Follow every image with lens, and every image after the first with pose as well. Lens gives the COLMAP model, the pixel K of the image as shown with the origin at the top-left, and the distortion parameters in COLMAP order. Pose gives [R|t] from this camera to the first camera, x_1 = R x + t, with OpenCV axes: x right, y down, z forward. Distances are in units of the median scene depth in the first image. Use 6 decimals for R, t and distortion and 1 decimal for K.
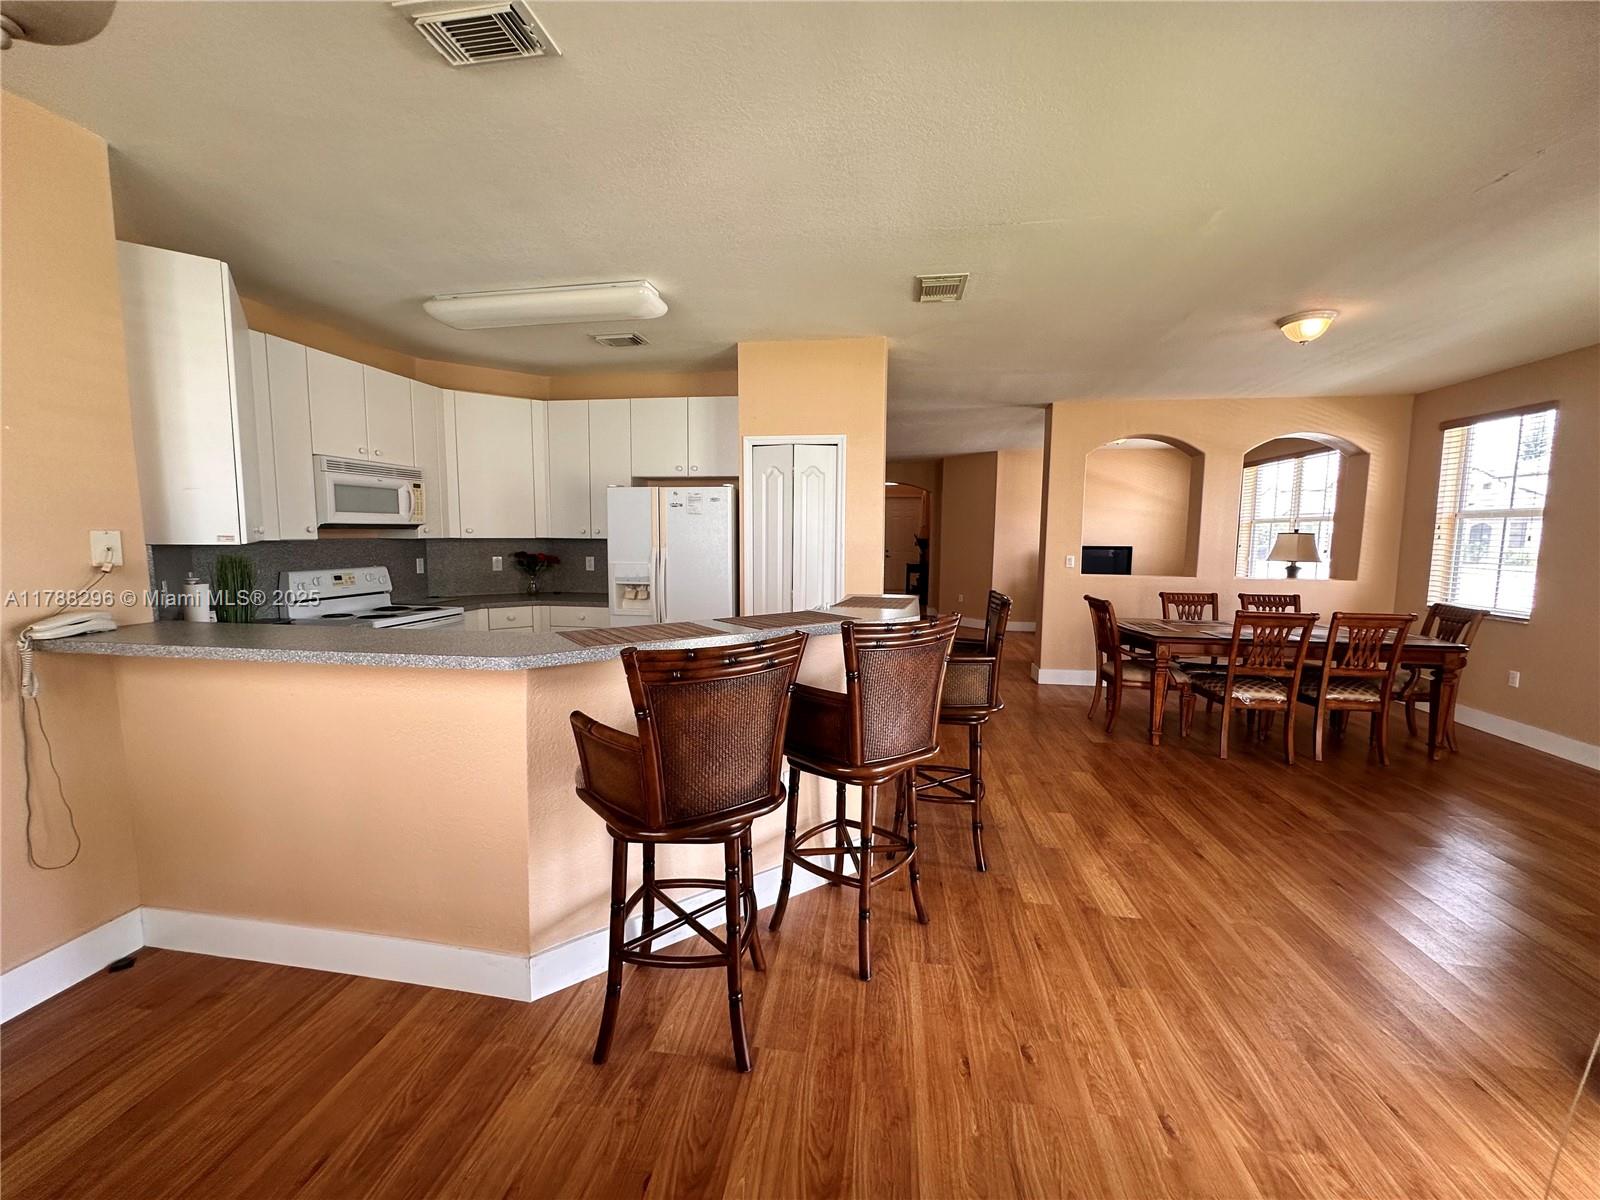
lens RADIAL K [[637.4, 0, 795.6], [0, 637.4, 598.5], [0, 0, 1]] dist [-0.002792, 0.000409]
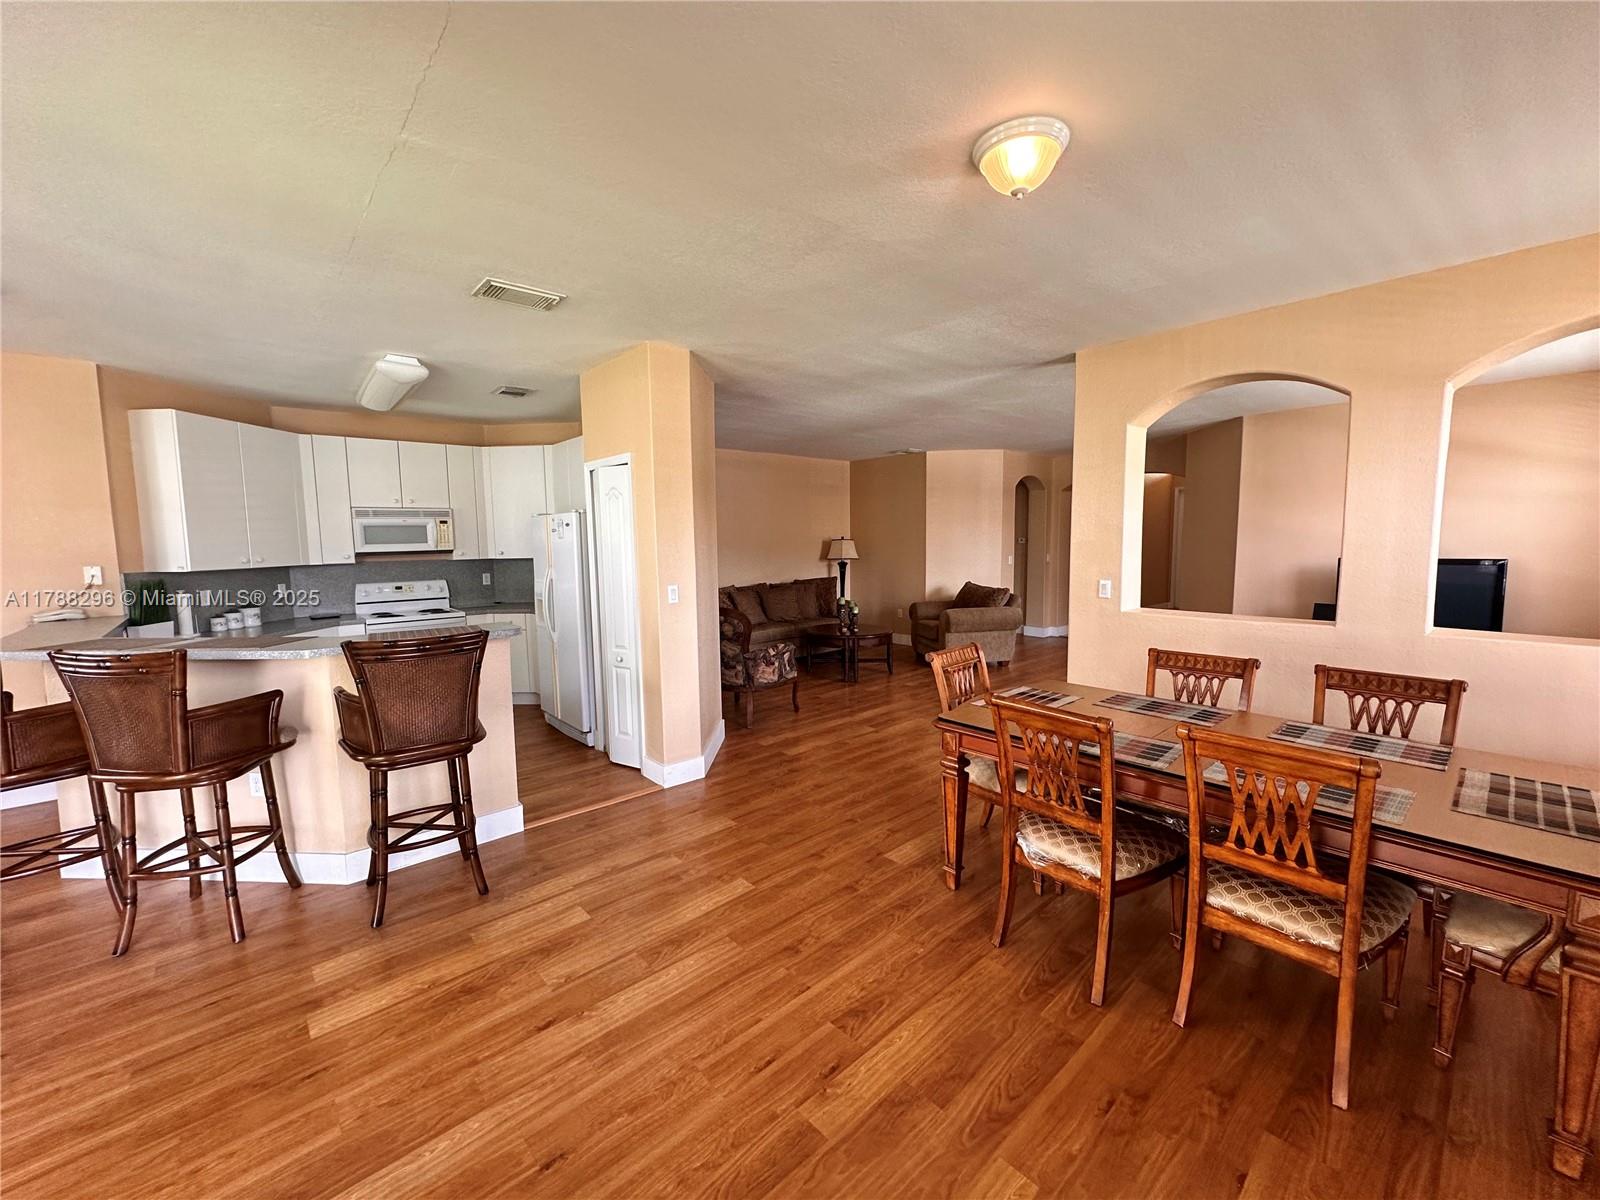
lens RADIAL K [[637.4, 0, 799.4], [0, 637.4, 599.5], [0, 0, 1]] dist [-0.002792, 0.000409]
pose [[0.773929, 0.041429, -0.631916, 0.897096], [-0.042569, 0.999004, 0.013360, -0.063054], [0.631840, 0.016561, 0.774922, 0.437972]]
